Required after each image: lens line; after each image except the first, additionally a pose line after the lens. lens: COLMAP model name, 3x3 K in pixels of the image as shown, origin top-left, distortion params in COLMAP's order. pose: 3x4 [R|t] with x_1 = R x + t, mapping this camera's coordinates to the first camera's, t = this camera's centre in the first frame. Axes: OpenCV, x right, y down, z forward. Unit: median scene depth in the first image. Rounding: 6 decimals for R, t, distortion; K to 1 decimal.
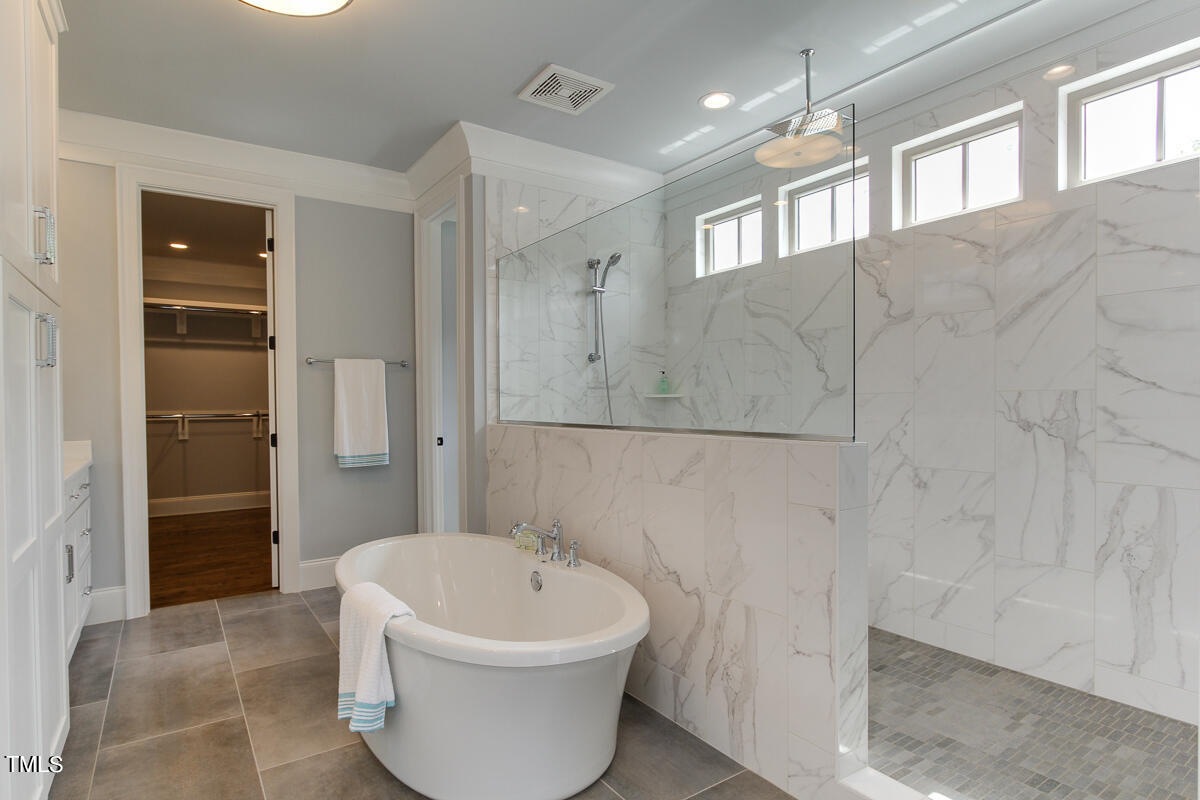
lens RADIAL K [[631.8, 0, 592.0], [0, 631.8, 411.3], [0, 0, 1]] dist [-0.004103, -0.001087]
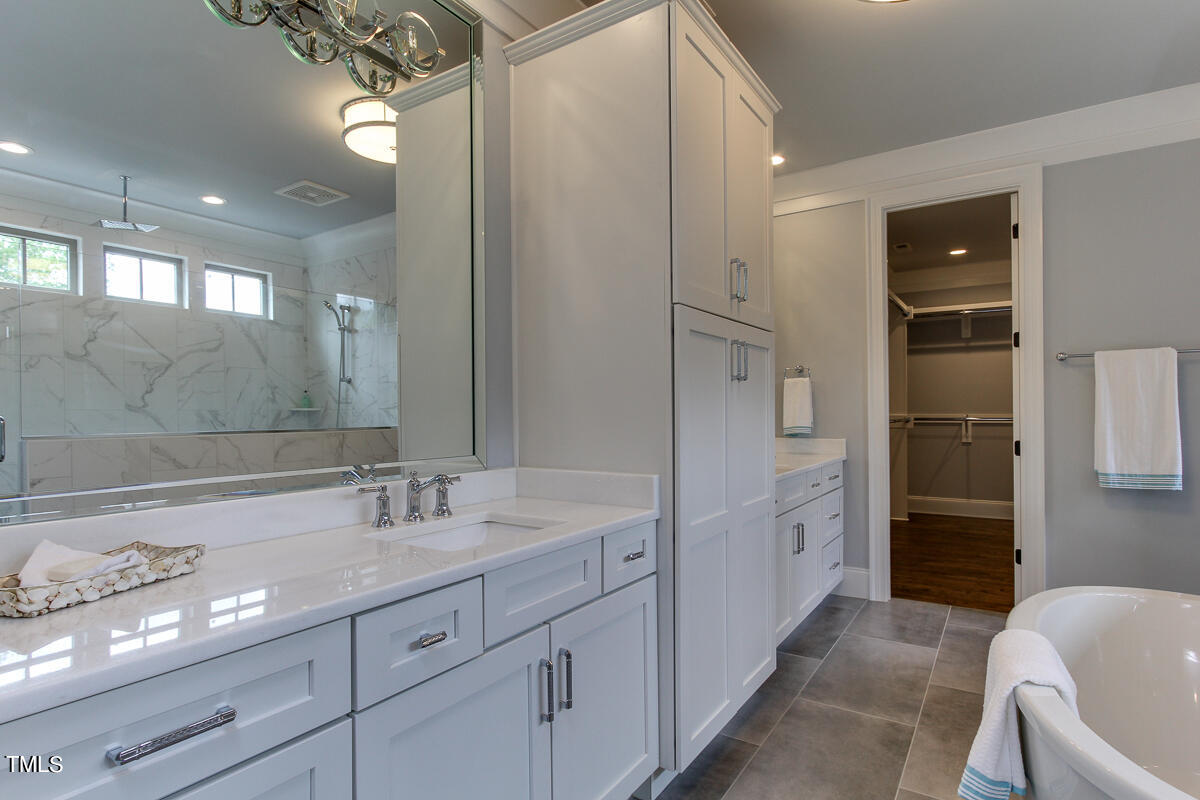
lens RADIAL K [[631.8, 0, 592.0], [0, 631.8, 411.3], [0, 0, 1]] dist [-0.004103, -0.001087]
pose [[0.372876, 0.005823, -0.927863, 0.106748], [-0.009048, 0.999956, 0.002639, -0.003497], [0.927837, 0.007411, 0.372912, 0.108300]]
